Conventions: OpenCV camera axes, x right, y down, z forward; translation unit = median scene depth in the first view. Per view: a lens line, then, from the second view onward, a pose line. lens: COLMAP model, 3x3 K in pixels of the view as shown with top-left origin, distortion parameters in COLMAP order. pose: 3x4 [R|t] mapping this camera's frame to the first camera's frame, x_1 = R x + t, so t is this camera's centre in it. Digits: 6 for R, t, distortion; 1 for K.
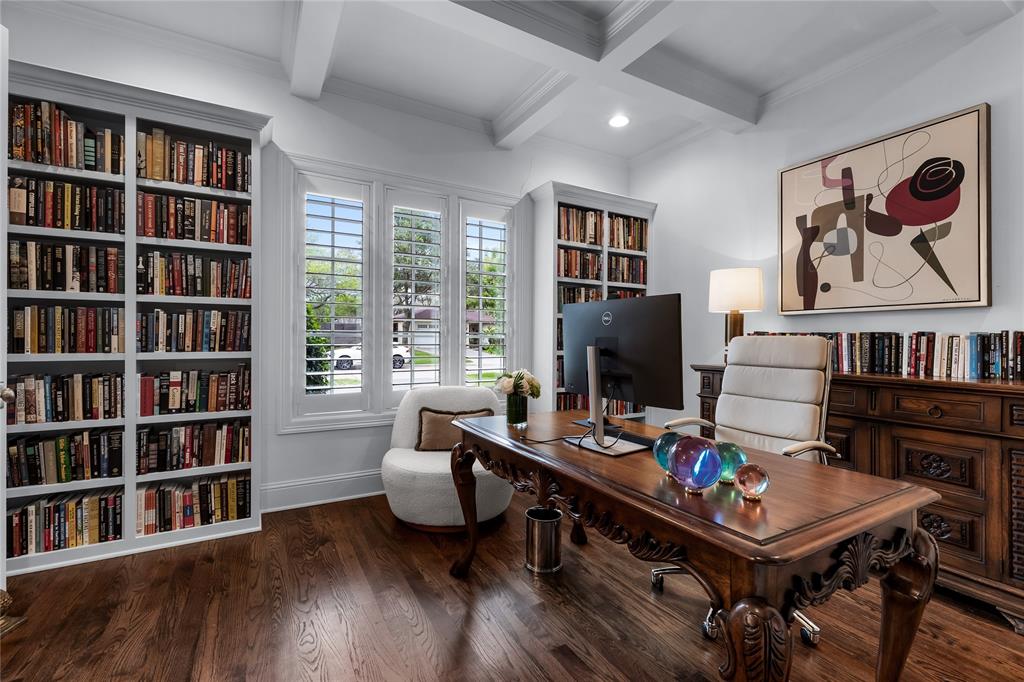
lens RADIAL K [[440.6, 0, 509.0], [0, 440.6, 337.5], [0, 0, 1]] dist [0.002898, 0.000574]
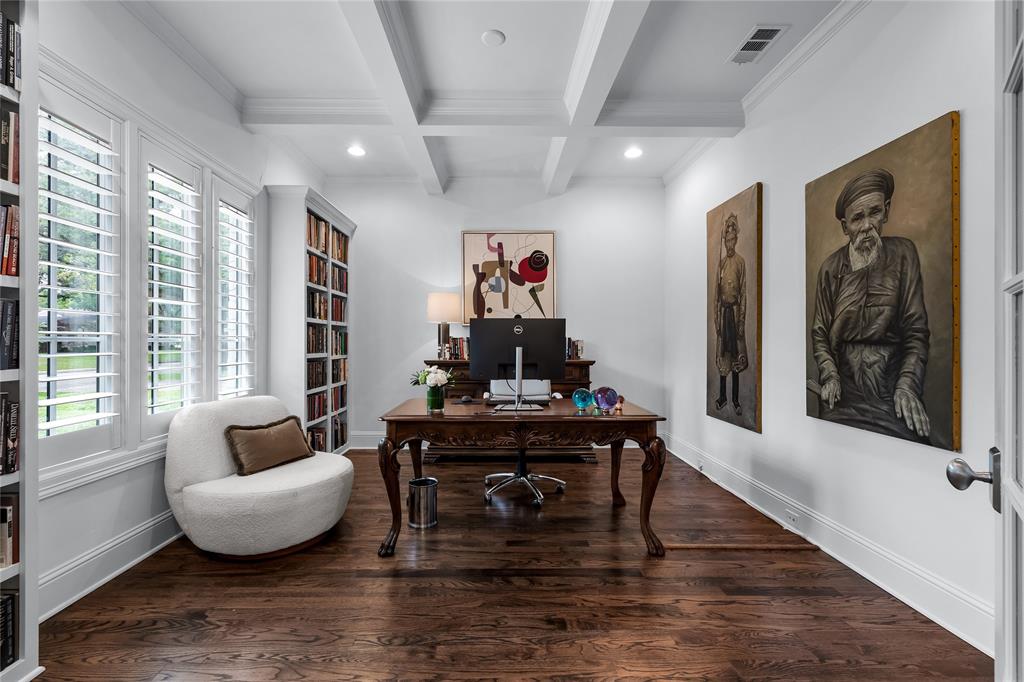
lens RADIAL K [[440.6, 0, 503.0], [0, 440.6, 339.7], [0, 0, 1]] dist [0.002898, 0.000574]
pose [[0.477481, -0.003564, 0.878635, -0.740604], [0.002327, 0.999993, 0.002792, -0.006182], [-0.878639, 0.000711, 0.477486, 0.159402]]
